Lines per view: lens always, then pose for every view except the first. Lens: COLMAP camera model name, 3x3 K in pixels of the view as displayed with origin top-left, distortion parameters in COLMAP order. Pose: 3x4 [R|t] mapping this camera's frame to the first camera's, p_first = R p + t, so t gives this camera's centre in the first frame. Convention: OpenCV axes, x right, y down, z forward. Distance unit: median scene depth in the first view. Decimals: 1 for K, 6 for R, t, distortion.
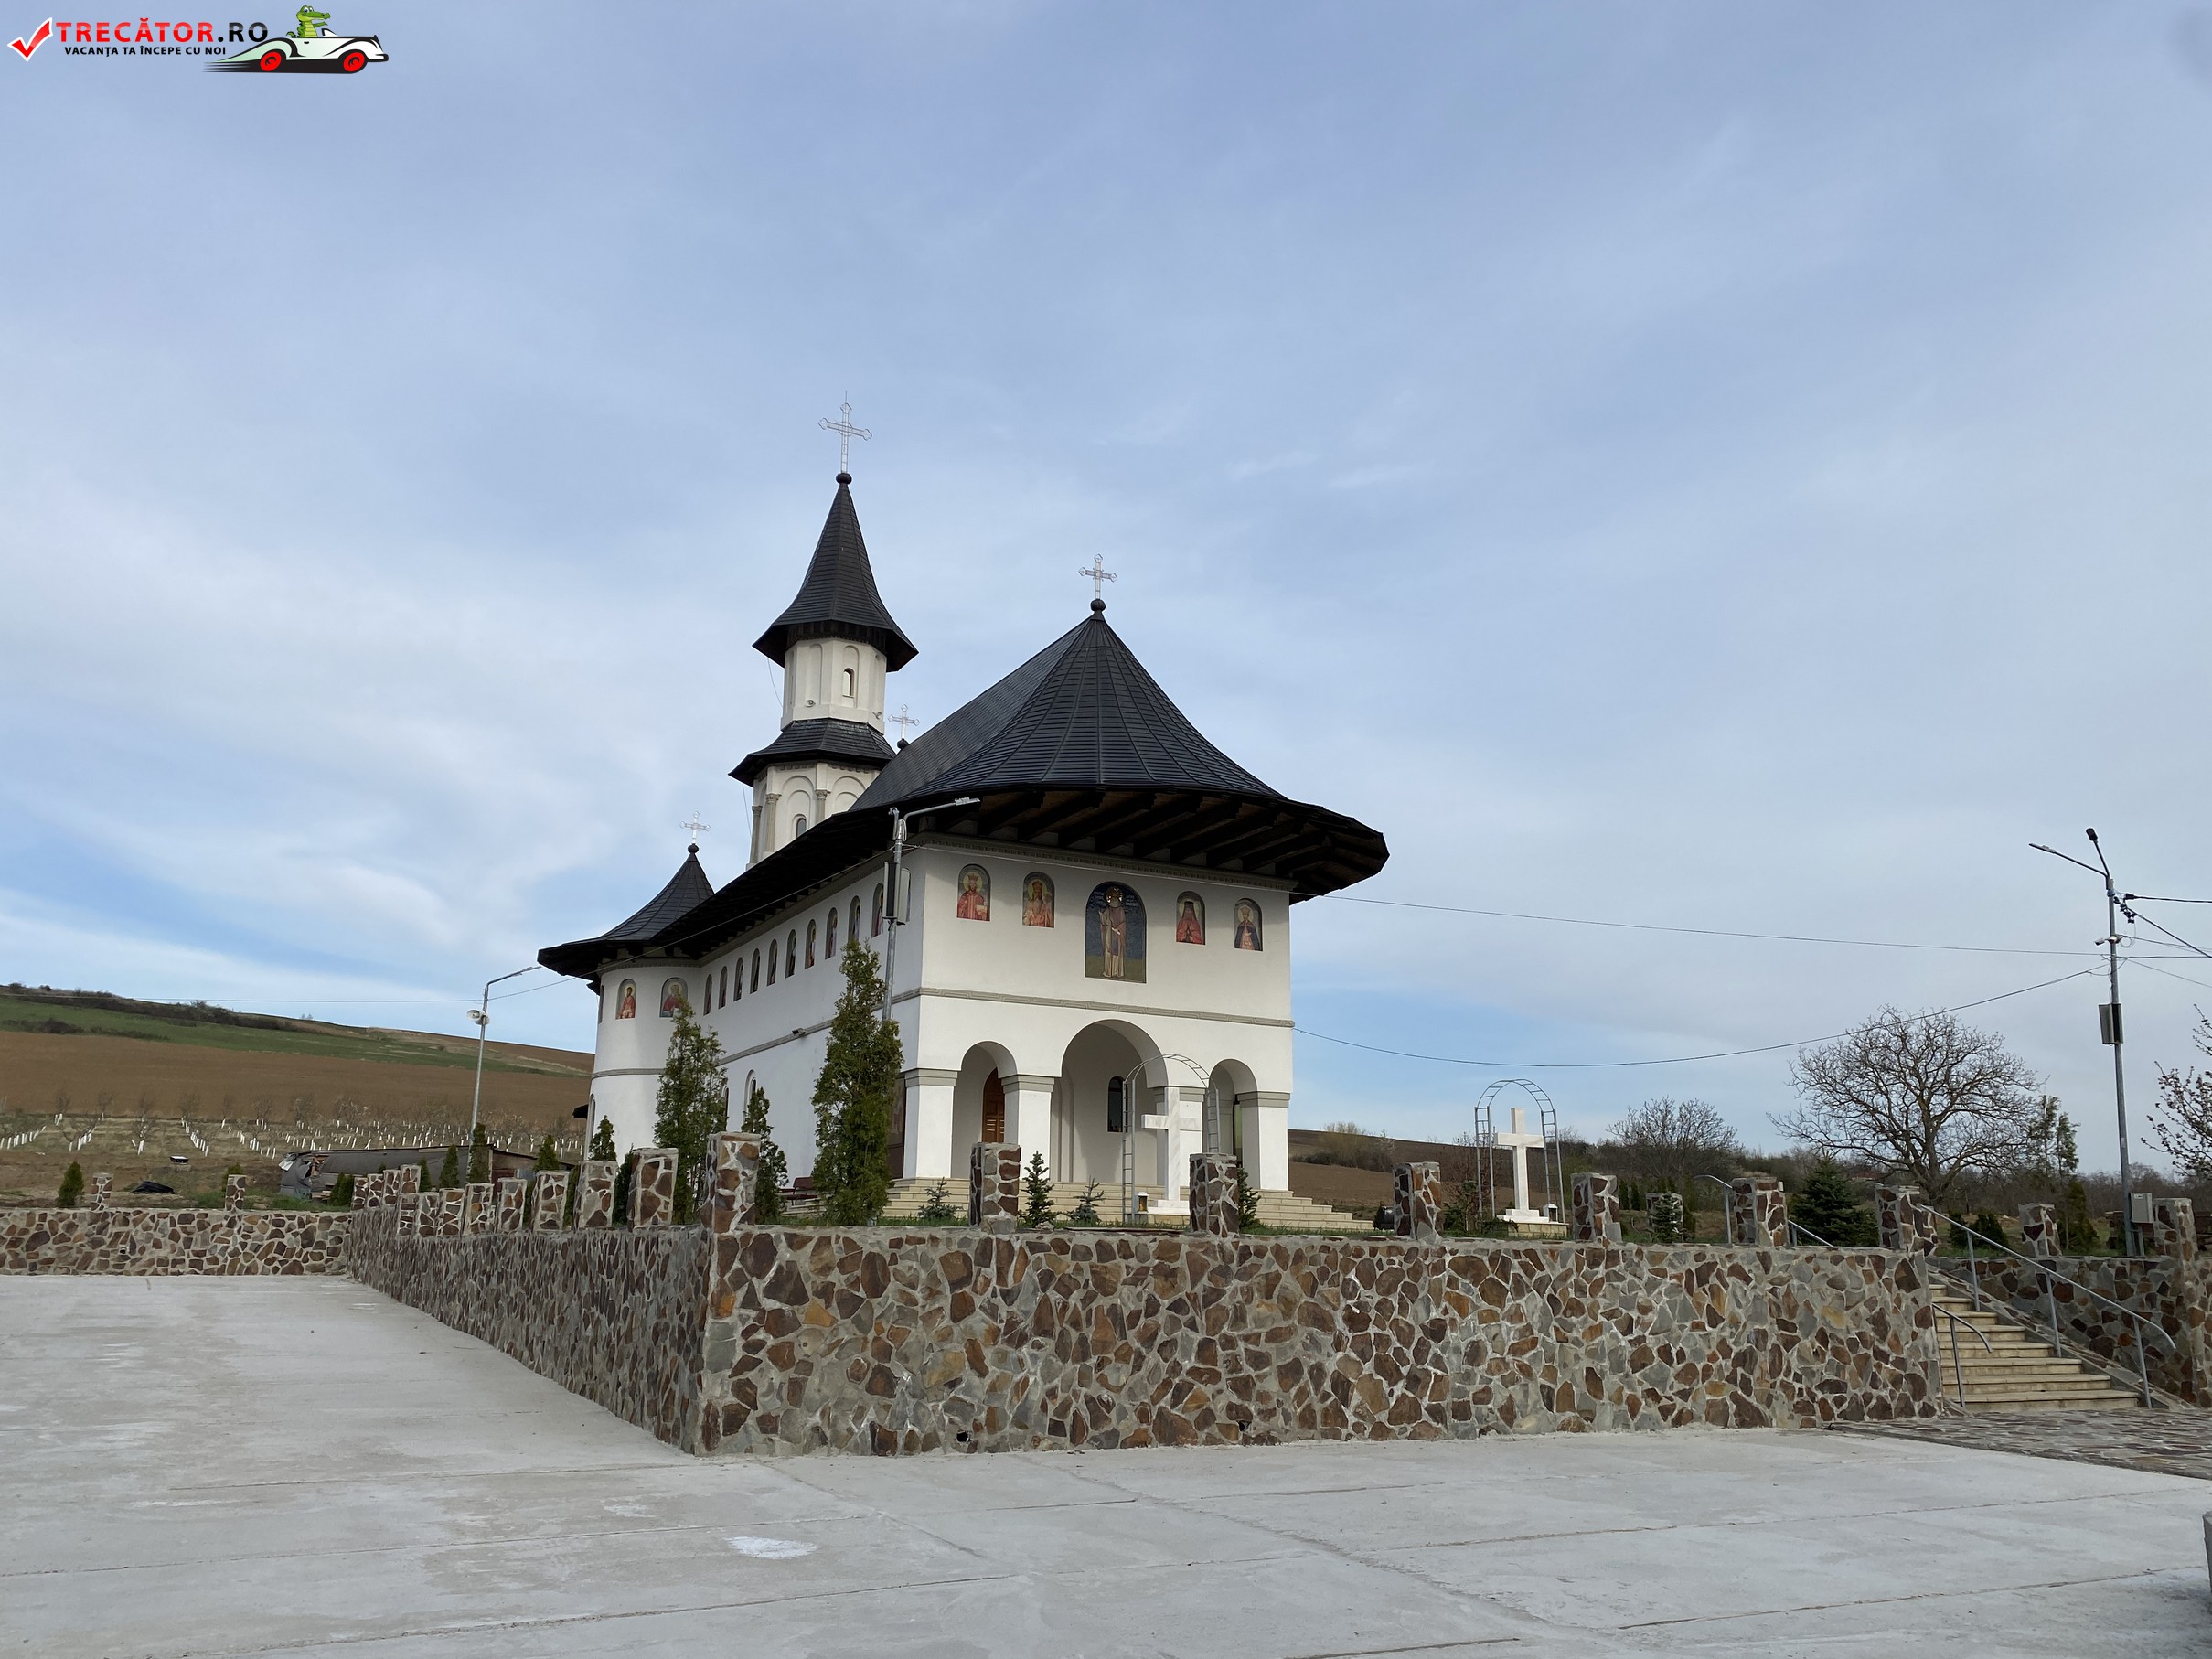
lens RADIAL K [[1672.5, 0, 1081.4], [0, 1672.5, 782.8], [0, 0, 1]] dist [0.028330, -0.032755]
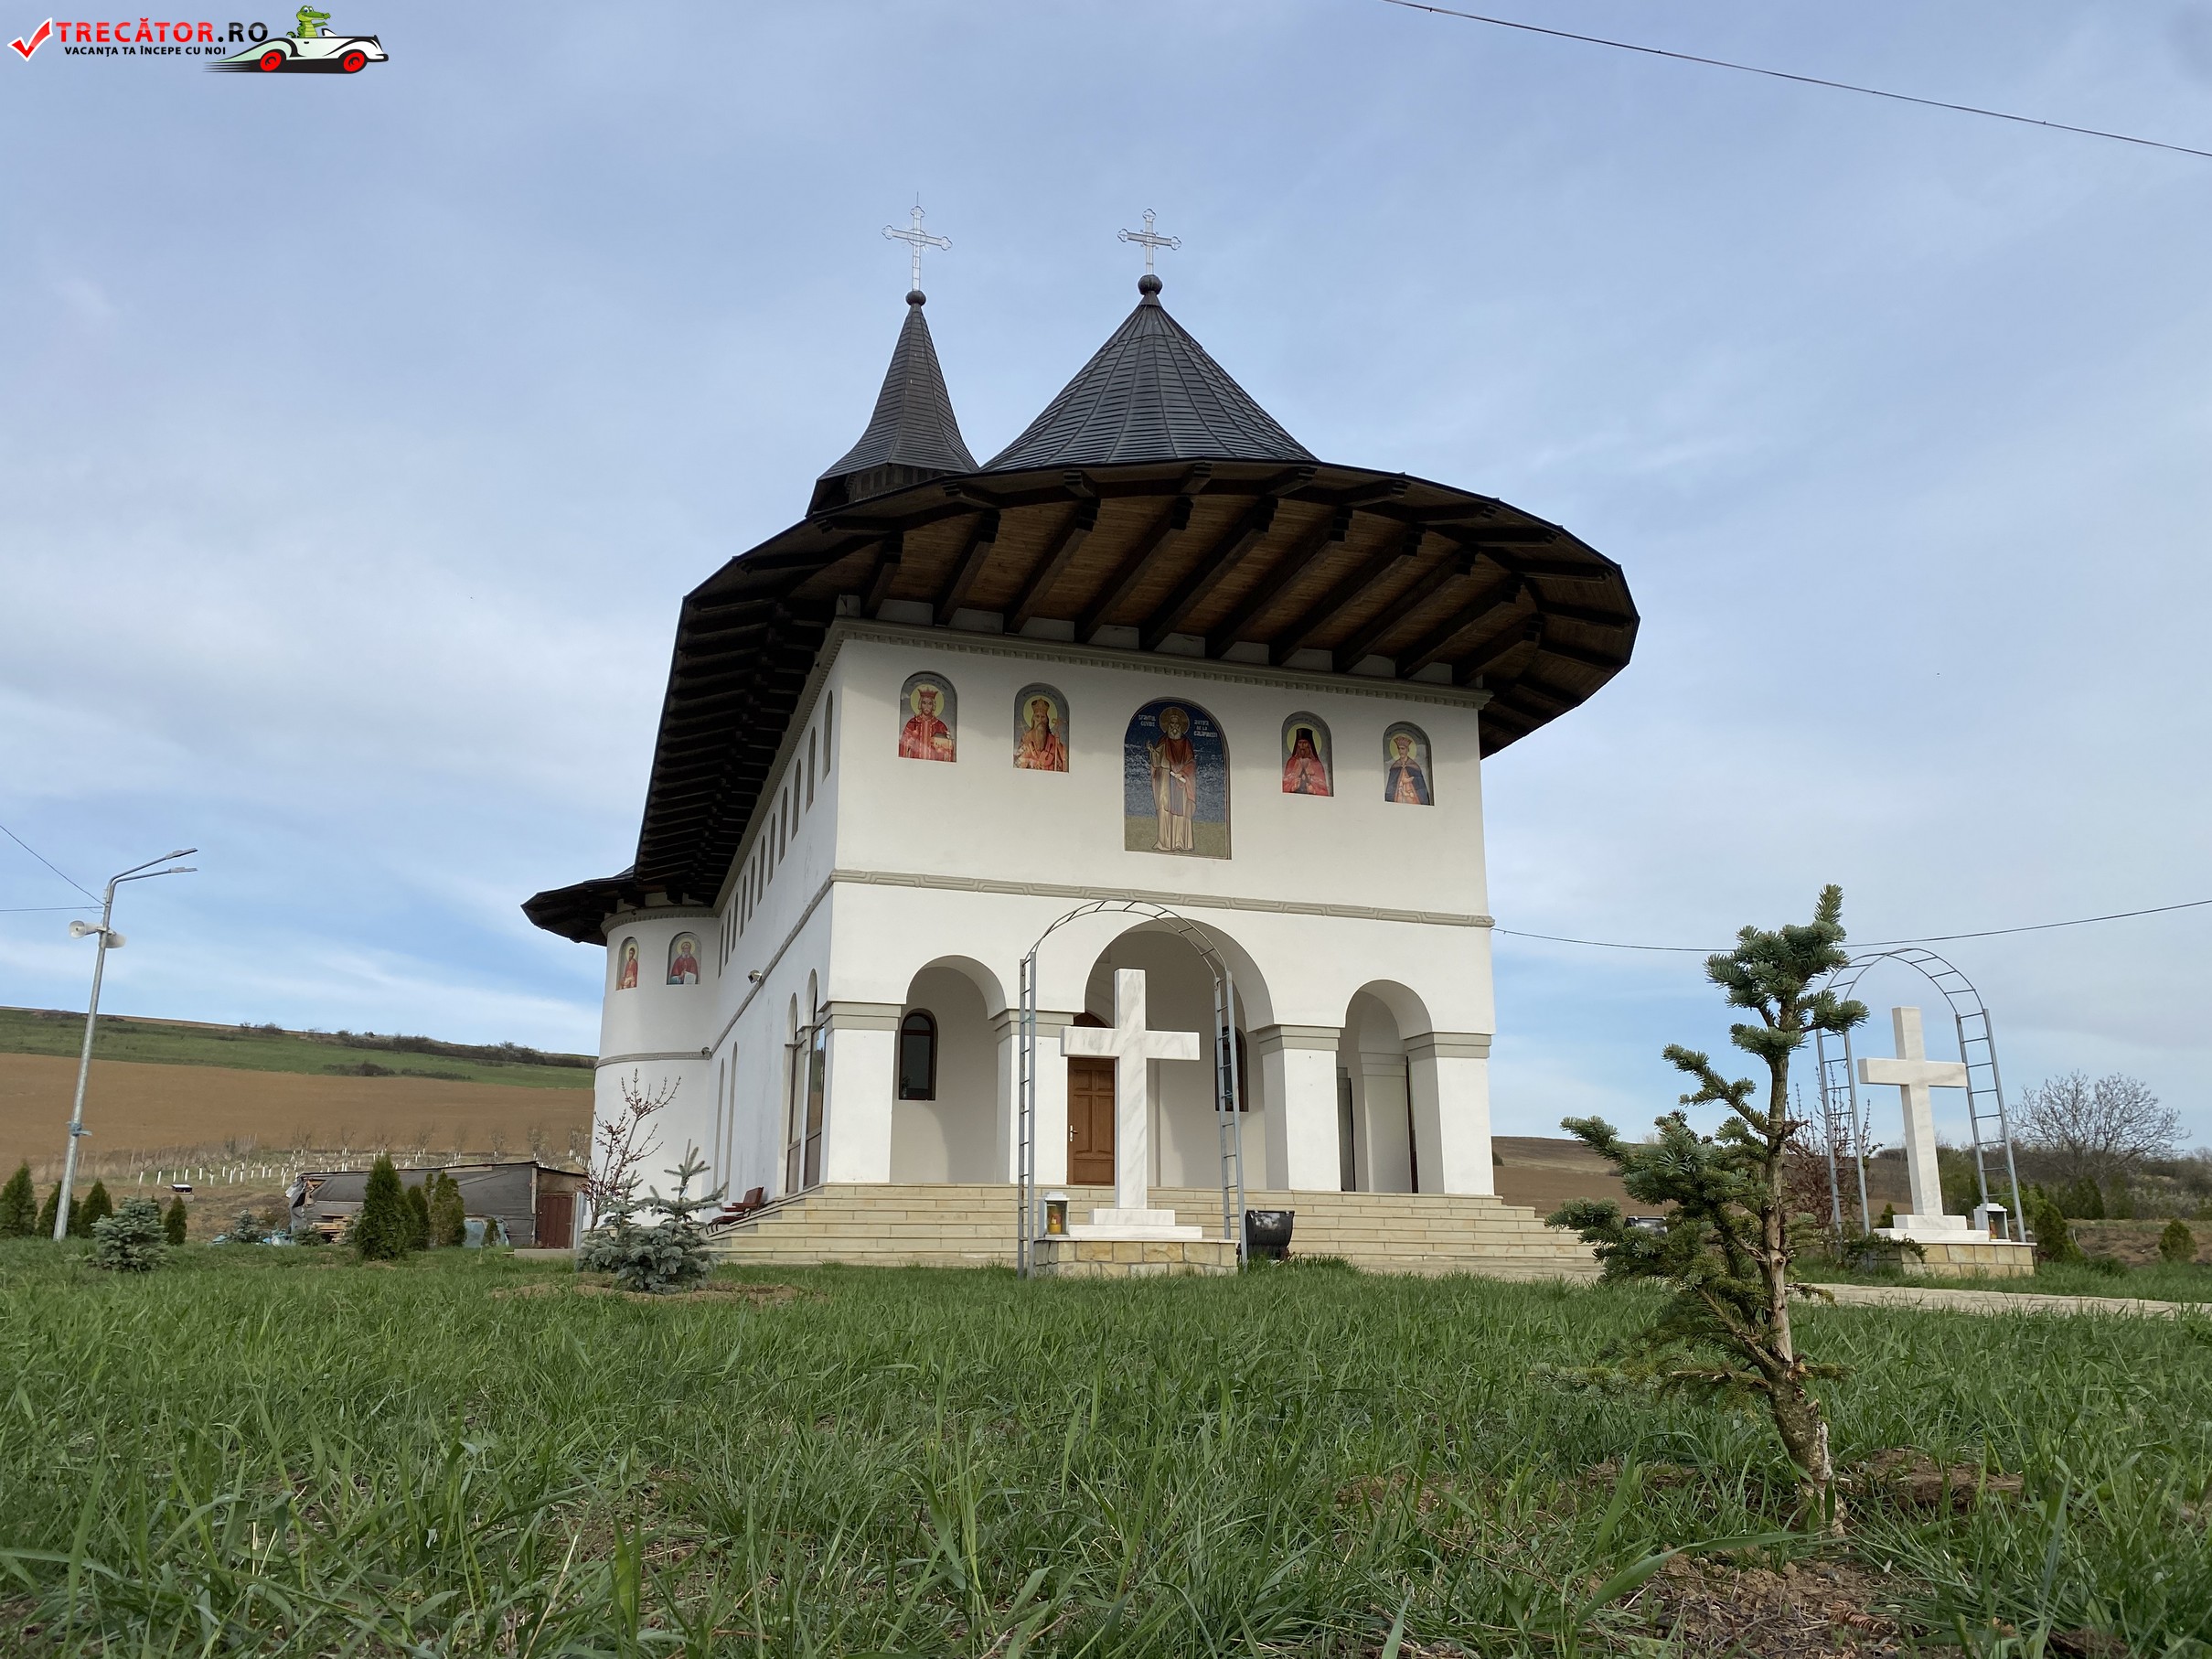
lens RADIAL K [[1672.5, 0, 1097.1], [0, 1672.5, 840.2], [0, 0, 1]] dist [0.028330, -0.032755]
pose [[0.984287, -0.054485, -0.167958, 0.096600], [0.057669, 0.998236, 0.014132, 0.105487], [0.166891, -0.023596, 0.985693, 0.408533]]
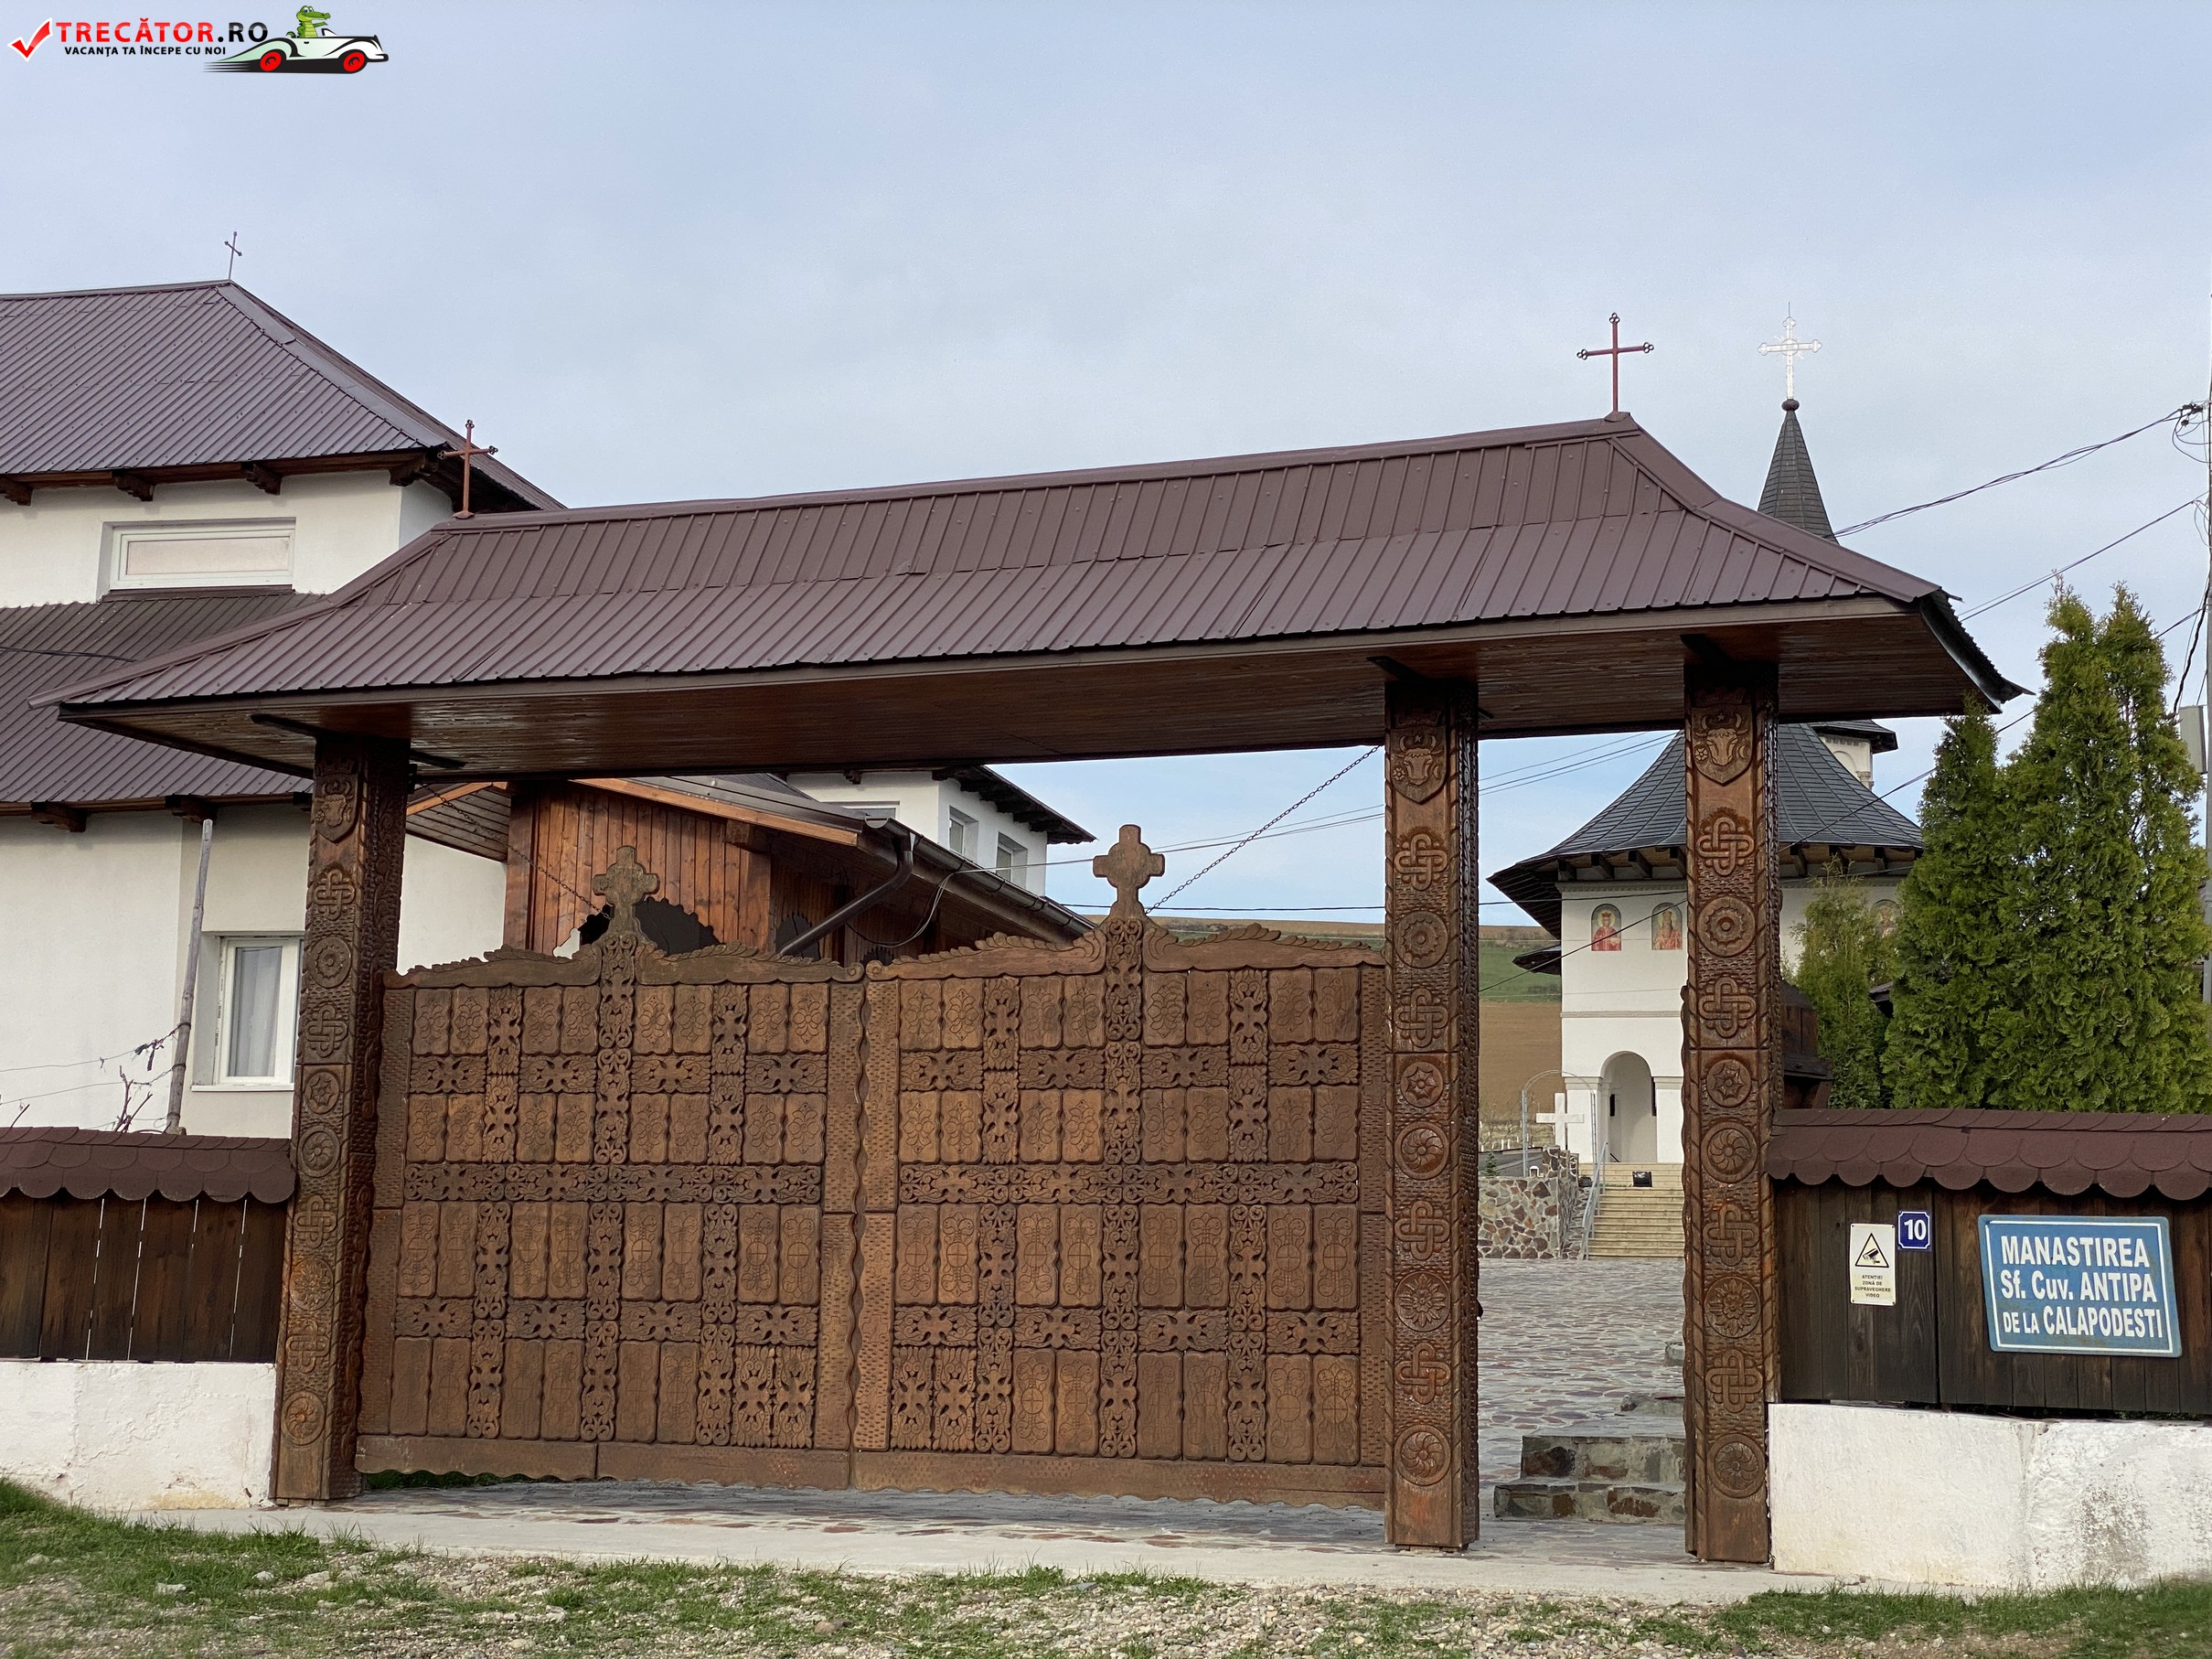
lens RADIAL K [[3303.8, 0, 1110.3], [0, 3303.8, 822.1], [0, 0, 1]] dist [0.090571, 0.000000]
pose [[0.737243, -0.096408, -0.668713, 1.266985], [0.171974, 0.983944, 0.047744, -0.183893], [0.653374, -0.150200, 0.741986, -0.980264]]
